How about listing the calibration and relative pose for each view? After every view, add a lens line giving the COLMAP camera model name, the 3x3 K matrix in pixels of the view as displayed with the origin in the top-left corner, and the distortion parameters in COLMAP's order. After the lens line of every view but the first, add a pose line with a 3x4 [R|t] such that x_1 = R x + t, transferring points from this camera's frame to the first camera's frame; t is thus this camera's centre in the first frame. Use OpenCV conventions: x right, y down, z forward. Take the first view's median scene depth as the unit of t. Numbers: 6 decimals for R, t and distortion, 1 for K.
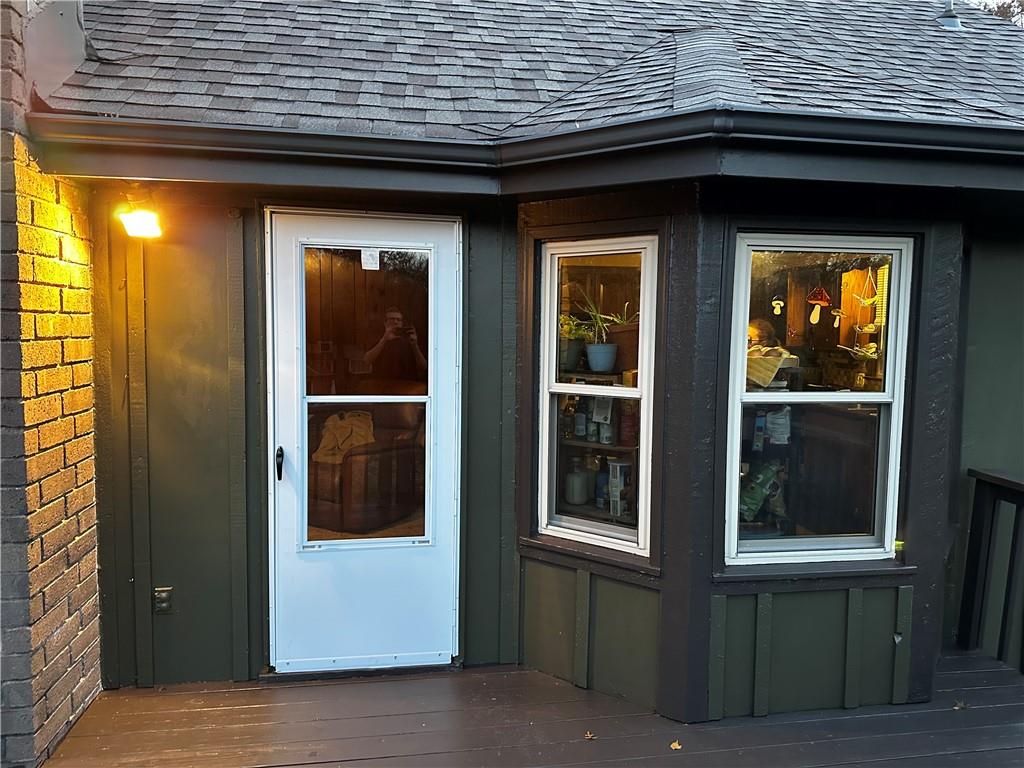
lens RADIAL K [[725.2, 0, 512.0], [0, 725.2, 384.0], [0, 0, 1]] dist [0.002389, -0.003421]
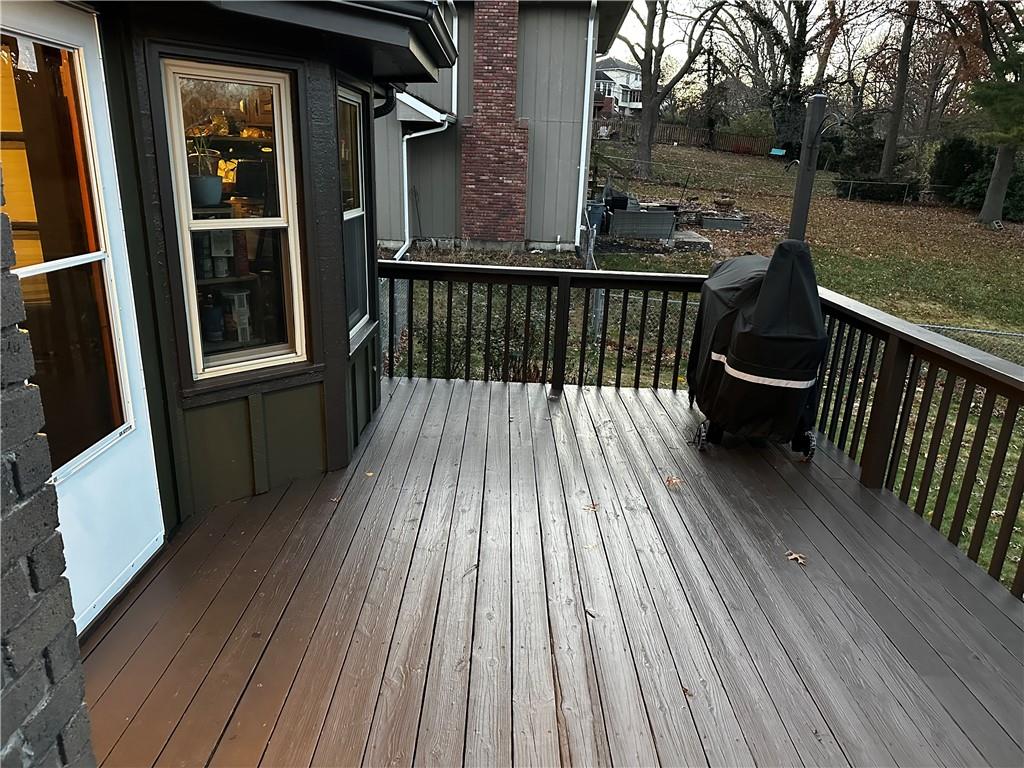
lens RADIAL K [[706.3, 0, 513.5], [0, 706.3, 400.2], [0, 0, 1]] dist [-0.003755, -0.003430]
pose [[0.154986, -0.318357, 0.935216, -0.816718], [0.057328, 0.947957, 0.313194, -0.044016], [-0.986252, 0.005073, 0.165170, 0.430656]]
